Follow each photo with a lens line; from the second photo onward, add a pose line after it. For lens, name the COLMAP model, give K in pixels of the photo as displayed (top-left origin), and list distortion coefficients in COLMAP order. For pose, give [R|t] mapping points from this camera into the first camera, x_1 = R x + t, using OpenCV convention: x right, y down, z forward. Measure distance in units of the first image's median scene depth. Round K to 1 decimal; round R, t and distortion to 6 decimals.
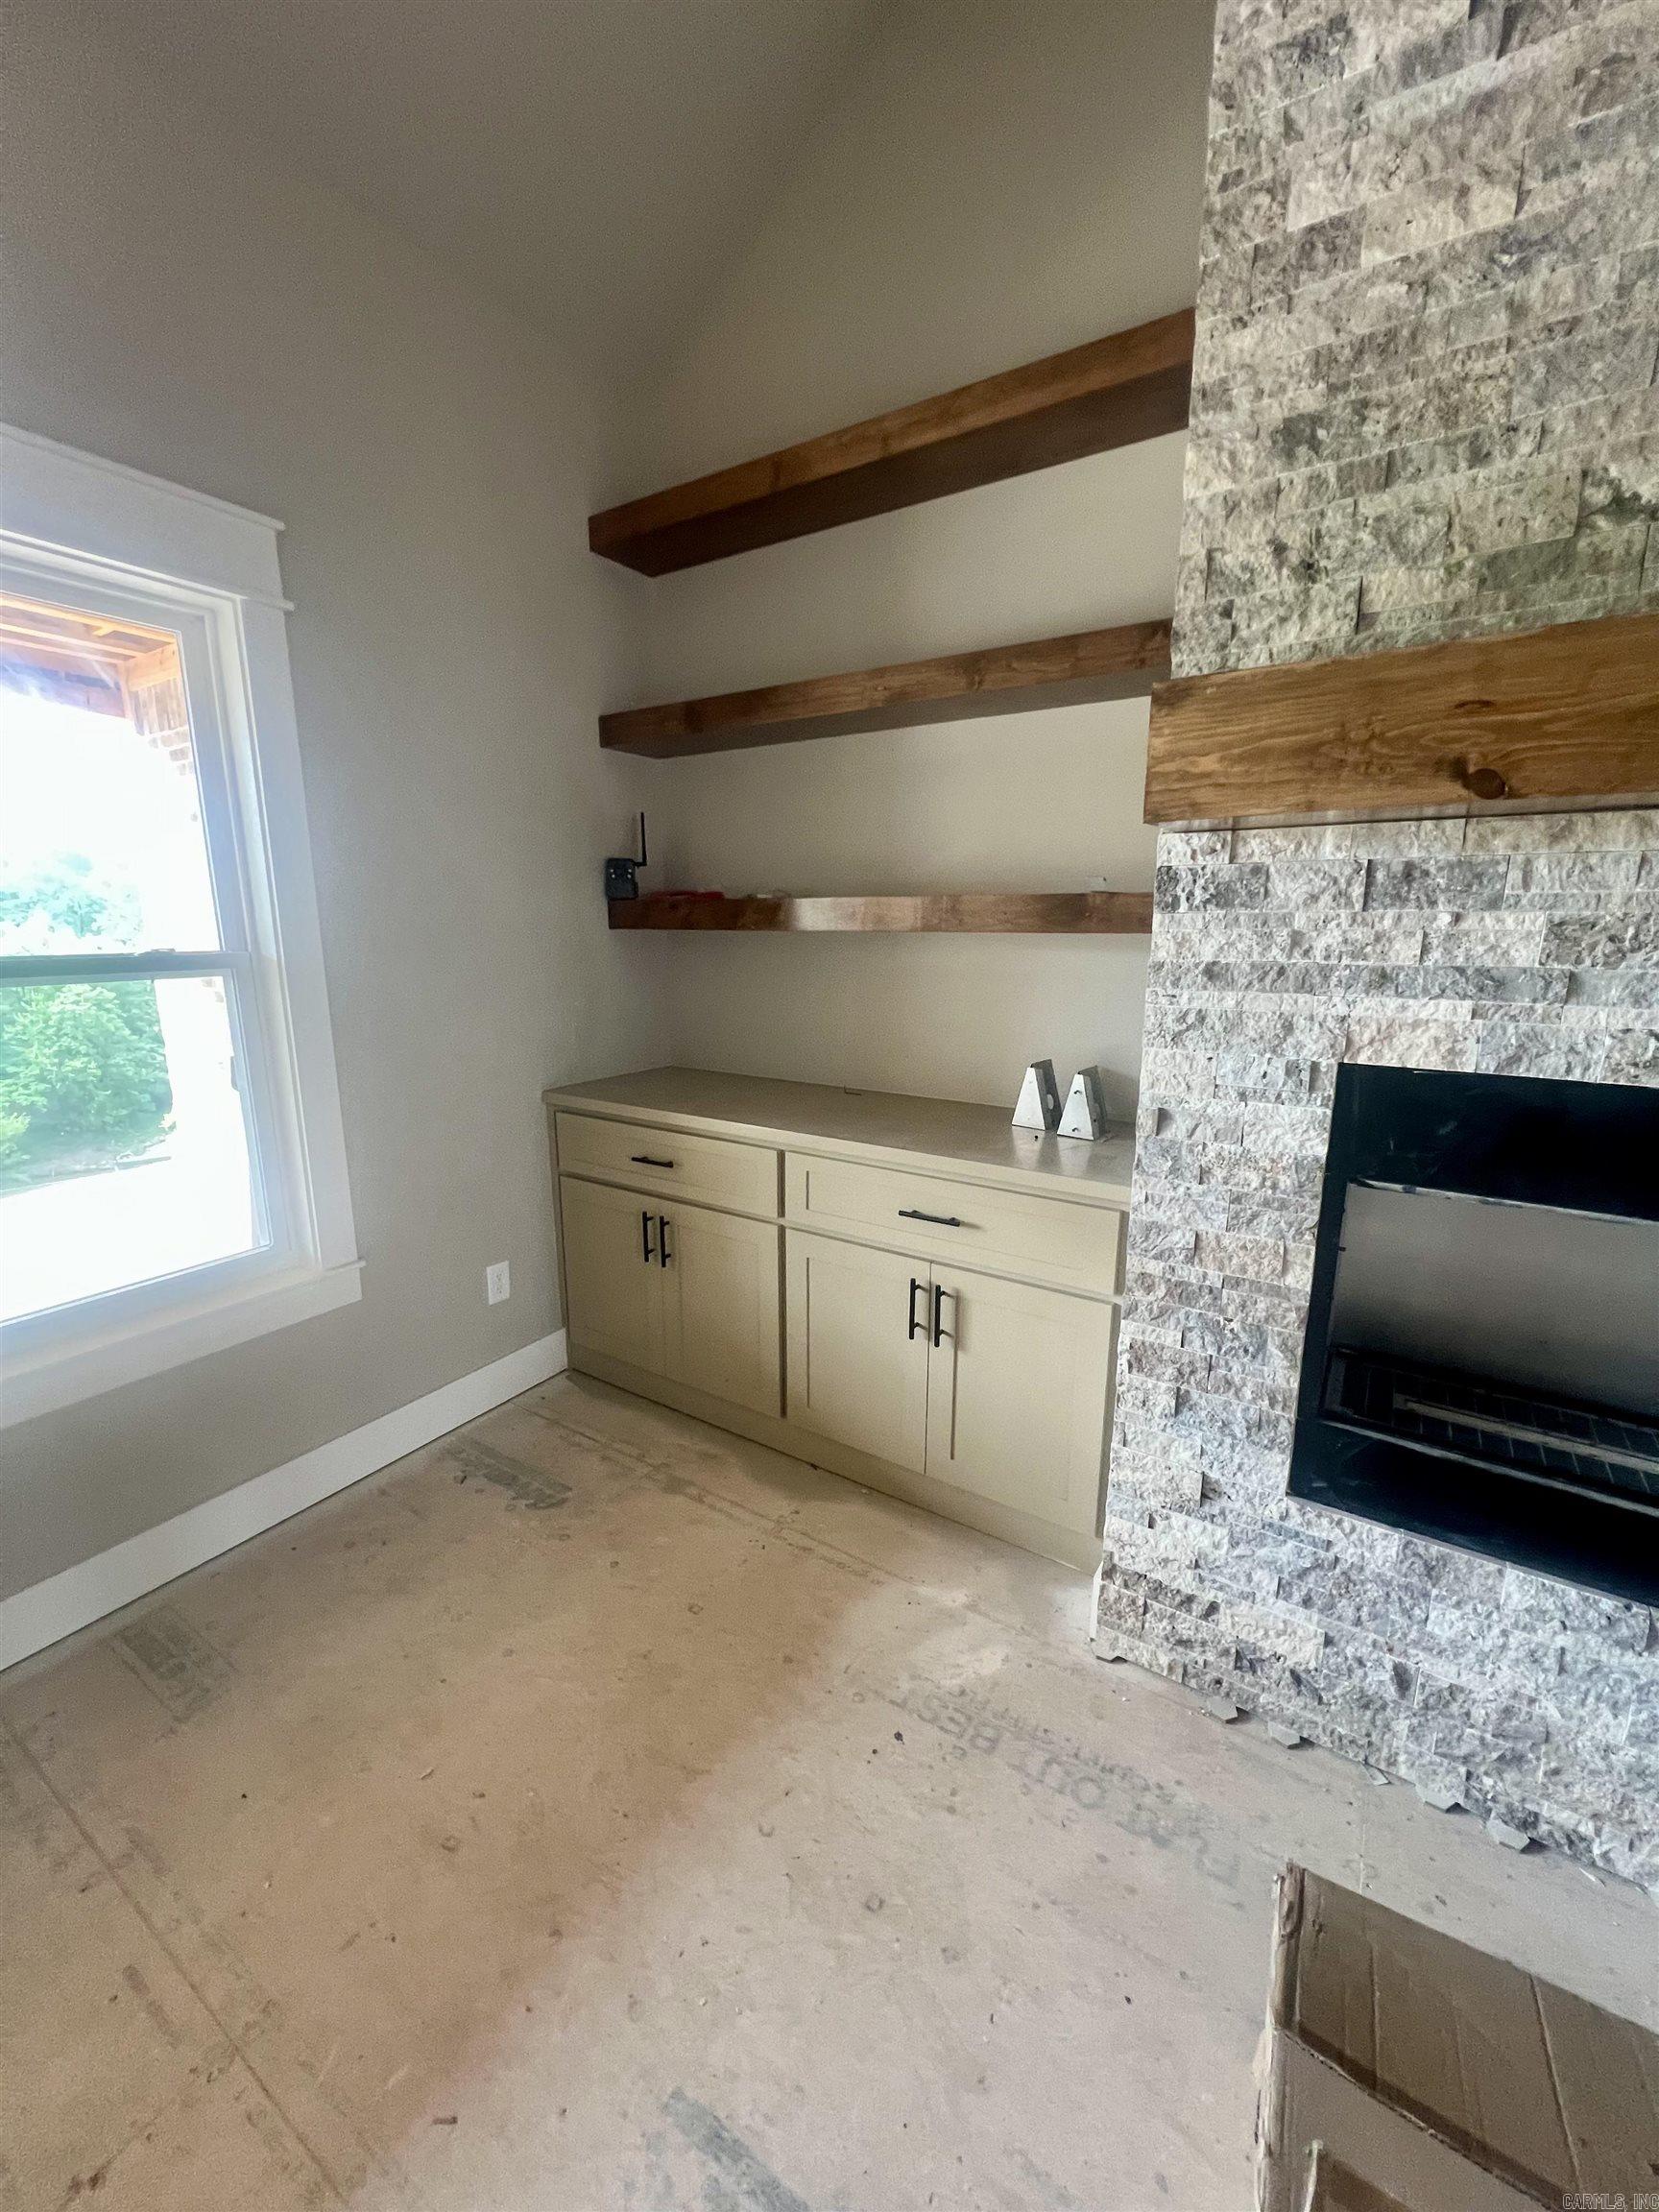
lens RADIAL K [[877.3, 0, 831.6], [0, 877.3, 1105.0], [0, 0, 1]] dist [0.002292, -0.000362]
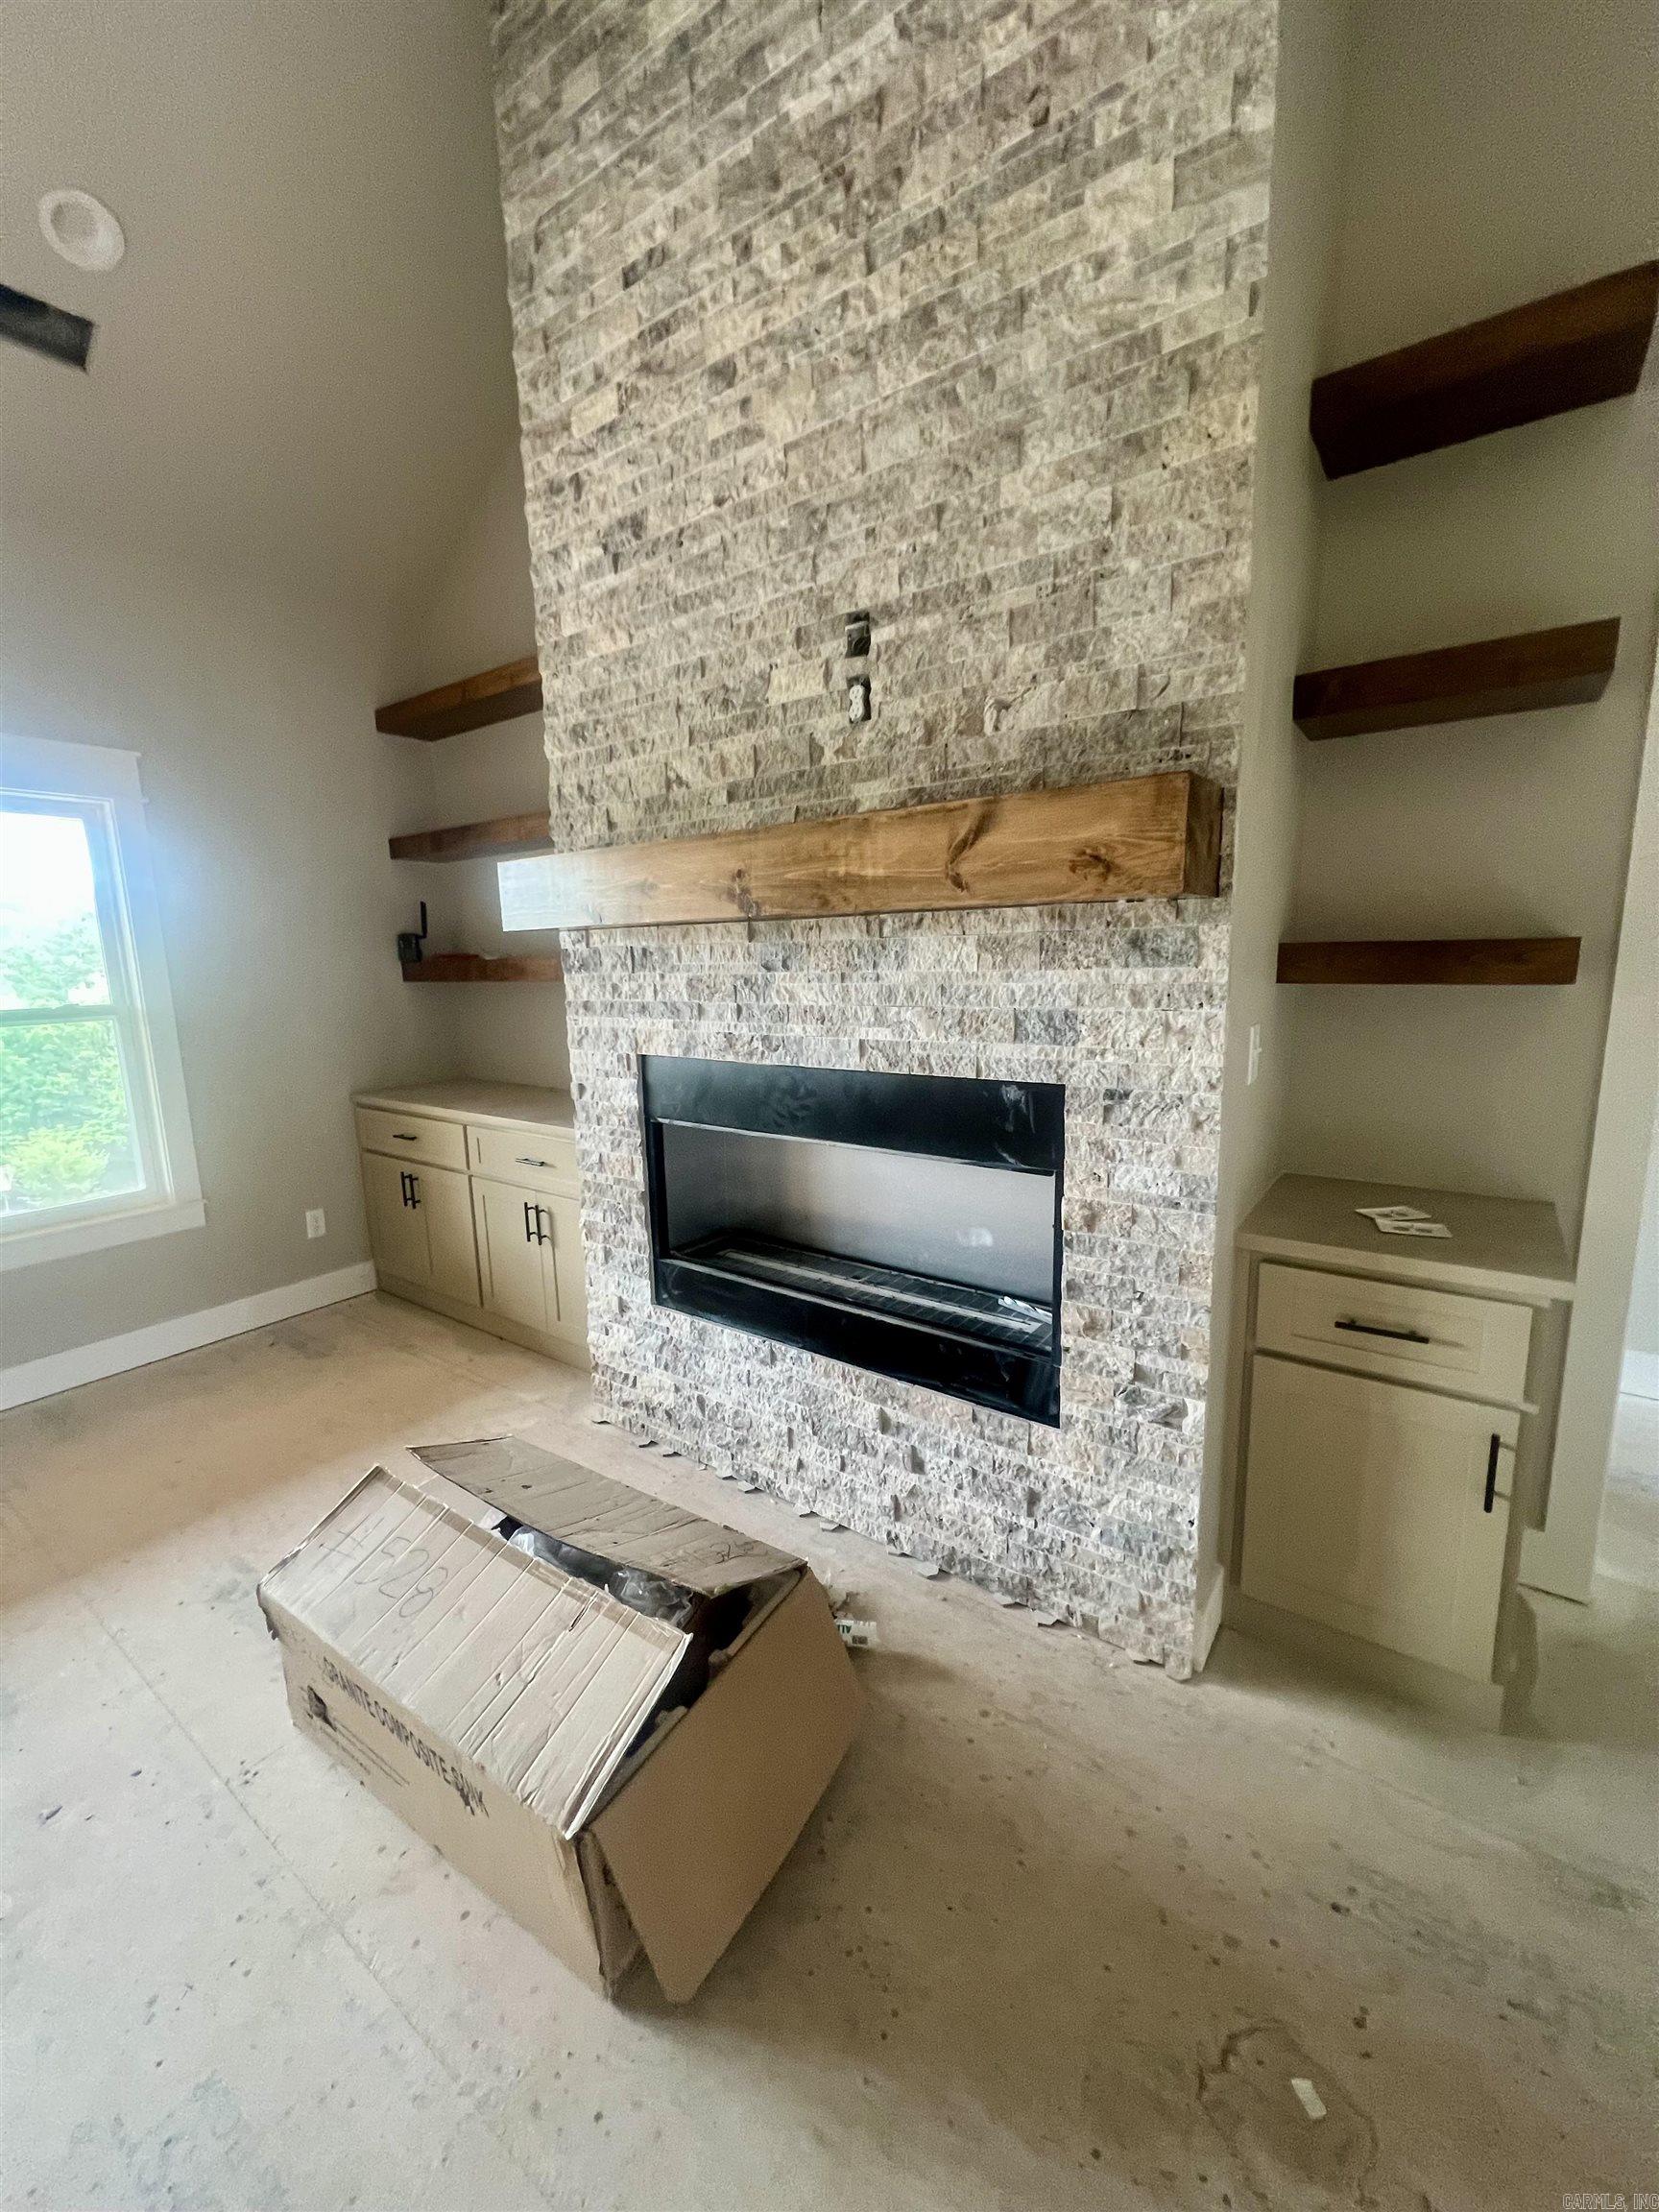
lens RADIAL K [[877.3, 0, 824.2], [0, 877.3, 1103.0], [0, 0, 1]] dist [0.002292, -0.000362]
pose [[0.998057, -0.015916, -0.060236, 0.971034], [0.013724, 0.999235, -0.036627, 0.114559], [0.060773, 0.035729, 0.997512, -0.728926]]
